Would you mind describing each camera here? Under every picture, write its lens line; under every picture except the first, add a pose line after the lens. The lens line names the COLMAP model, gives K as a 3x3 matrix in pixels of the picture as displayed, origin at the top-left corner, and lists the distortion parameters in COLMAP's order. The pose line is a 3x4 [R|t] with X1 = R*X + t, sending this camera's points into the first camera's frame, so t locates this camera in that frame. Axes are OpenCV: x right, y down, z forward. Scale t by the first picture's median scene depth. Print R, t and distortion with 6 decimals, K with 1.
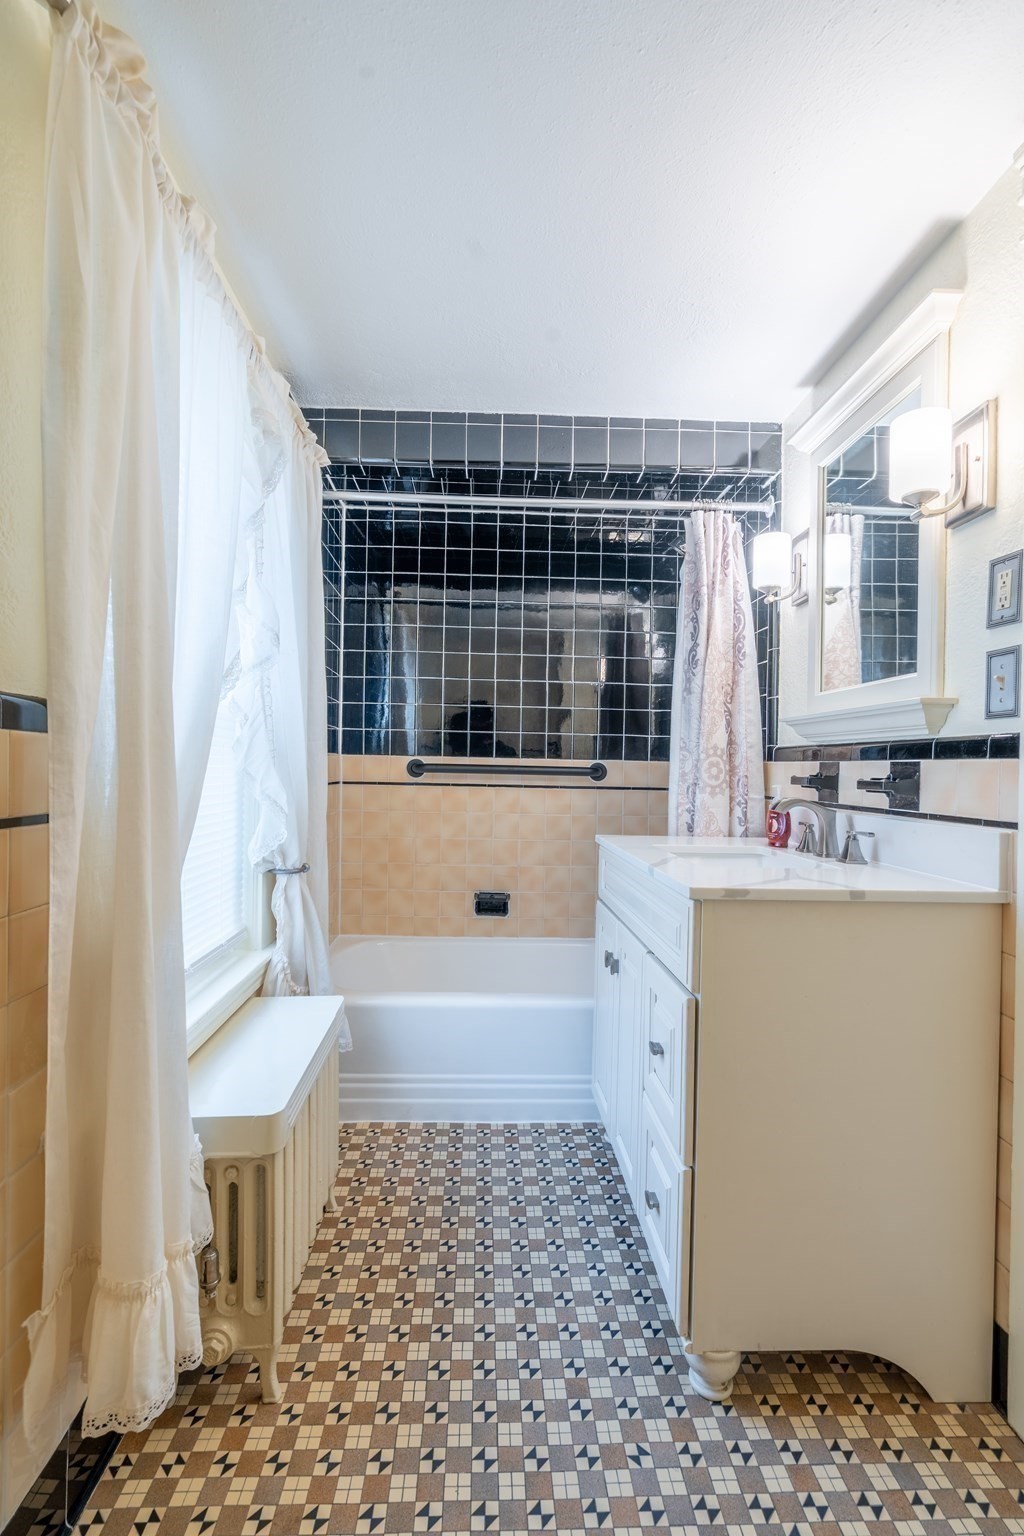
lens RADIAL K [[696.0, 0, 500.5], [0, 696.0, 765.8], [0, 0, 1]] dist [-0.010212, 0.003981]
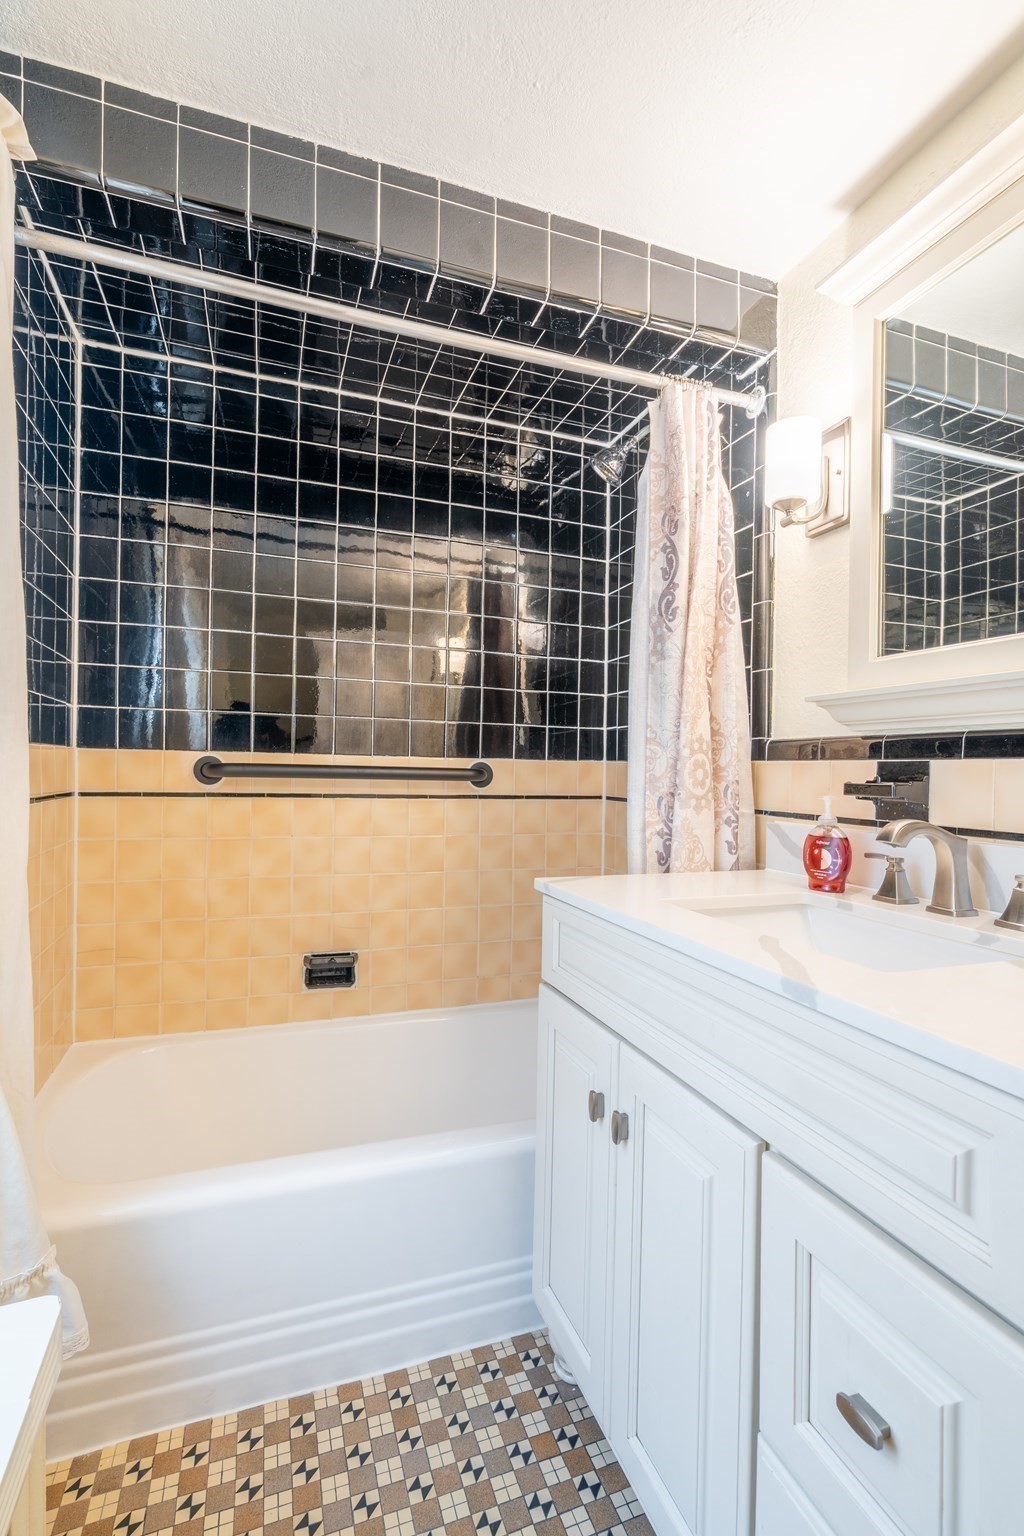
lens RADIAL K [[696.0, 0, 511.8], [0, 696.0, 770.4], [0, 0, 1]] dist [-0.010212, 0.003981]
pose [[0.950774, -0.002339, 0.309876, -0.072162], [0.000257, 0.999977, 0.006761, -0.000977], [-0.309885, -0.006349, 0.950753, 0.406066]]
